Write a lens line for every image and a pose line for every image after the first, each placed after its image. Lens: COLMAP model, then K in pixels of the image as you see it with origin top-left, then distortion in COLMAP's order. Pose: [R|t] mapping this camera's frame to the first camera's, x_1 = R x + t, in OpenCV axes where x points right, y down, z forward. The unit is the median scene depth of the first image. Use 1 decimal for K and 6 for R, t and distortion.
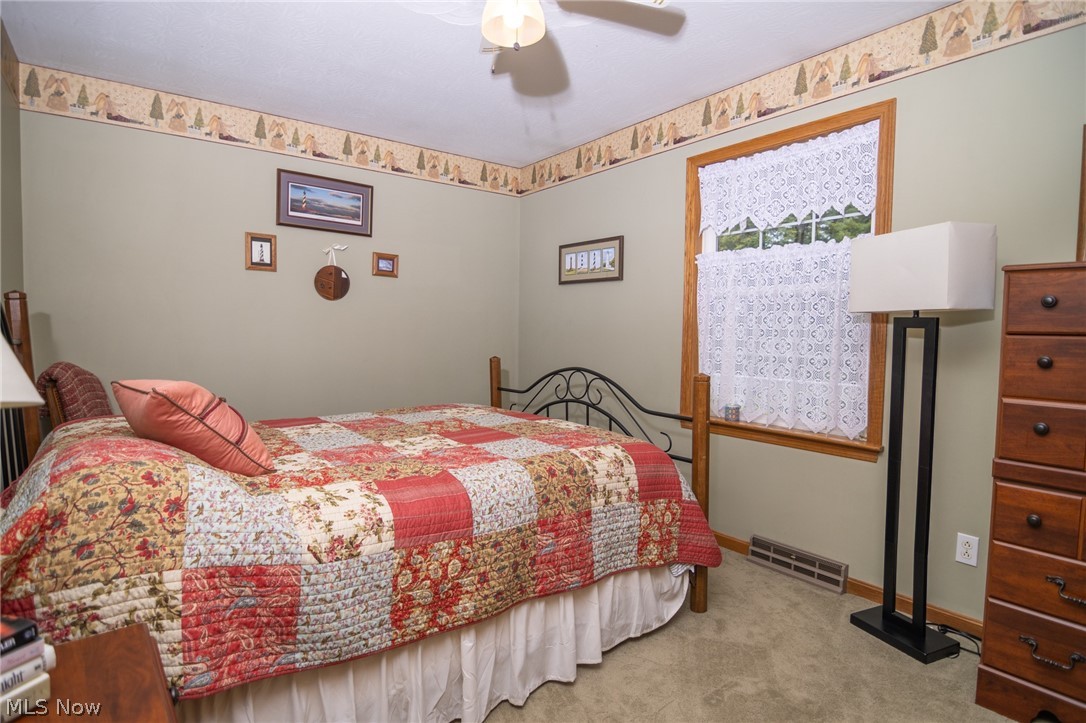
lens RADIAL K [[547.0, 0, 540.1], [0, 547.0, 351.7], [0, 0, 1]] dist [-0.009612, -0.002529]
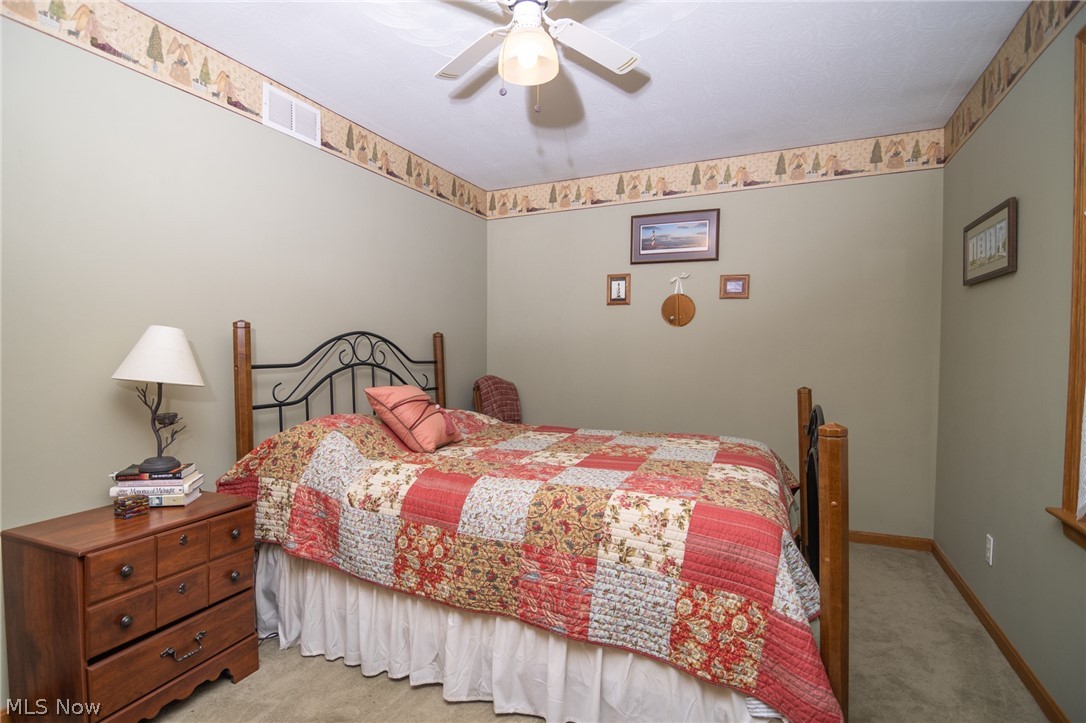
lens RADIAL K [[547.0, 0, 534.1], [0, 547.0, 367.8], [0, 0, 1]] dist [-0.009612, -0.002529]
pose [[0.472192, 0.019219, -0.881286, 0.845515], [-0.033758, 0.999423, 0.003708, -0.017742], [0.880849, 0.028000, 0.472568, 0.511335]]
